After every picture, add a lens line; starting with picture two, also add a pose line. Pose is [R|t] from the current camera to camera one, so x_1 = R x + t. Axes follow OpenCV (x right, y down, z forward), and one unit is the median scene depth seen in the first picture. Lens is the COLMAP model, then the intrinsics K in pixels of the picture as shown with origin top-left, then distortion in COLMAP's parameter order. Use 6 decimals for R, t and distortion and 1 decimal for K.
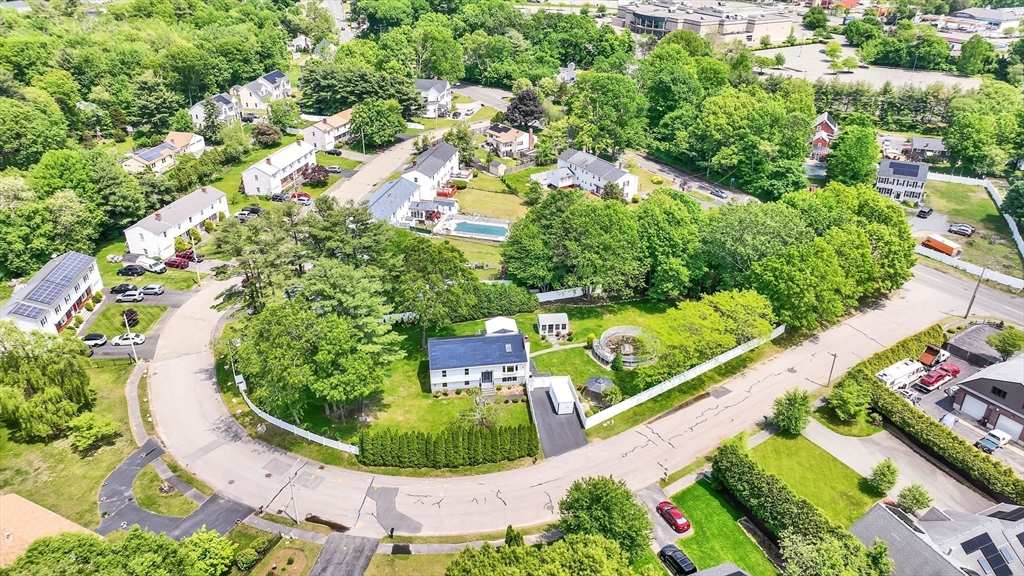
lens RADIAL K [[717.1, 0, 515.0], [0, 717.1, 287.6], [0, 0, 1]] dist [0.010593, 0.003590]
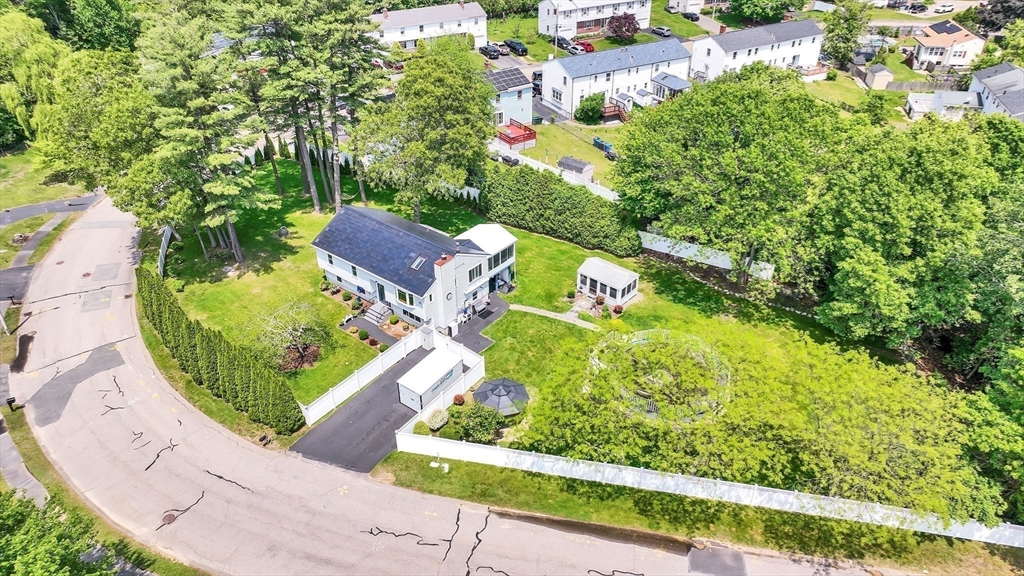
lens RADIAL K [[717.1, 0, 515.0], [0, 717.1, 287.6], [0, 0, 1]] dist [0.010593, 0.003590]
pose [[0.683330, 0.399364, -0.611202, 0.392969], [-0.341947, 0.914705, 0.215375, -0.046603], [0.645083, 0.061827, 0.761607, 0.600437]]
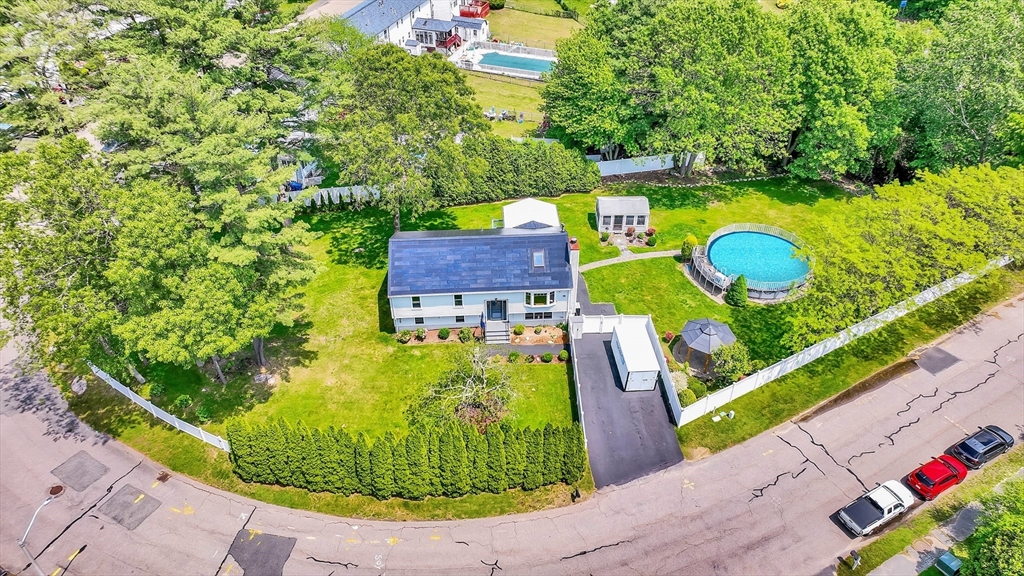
lens RADIAL K [[717.1, 0, 515.0], [0, 717.1, 287.6], [0, 0, 1]] dist [0.010593, 0.003590]
pose [[0.996013, 0.052033, -0.072456, 0.012635], [-0.038968, 0.984449, 0.171293, 0.014282], [0.080242, -0.167787, 0.982552, 0.461899]]
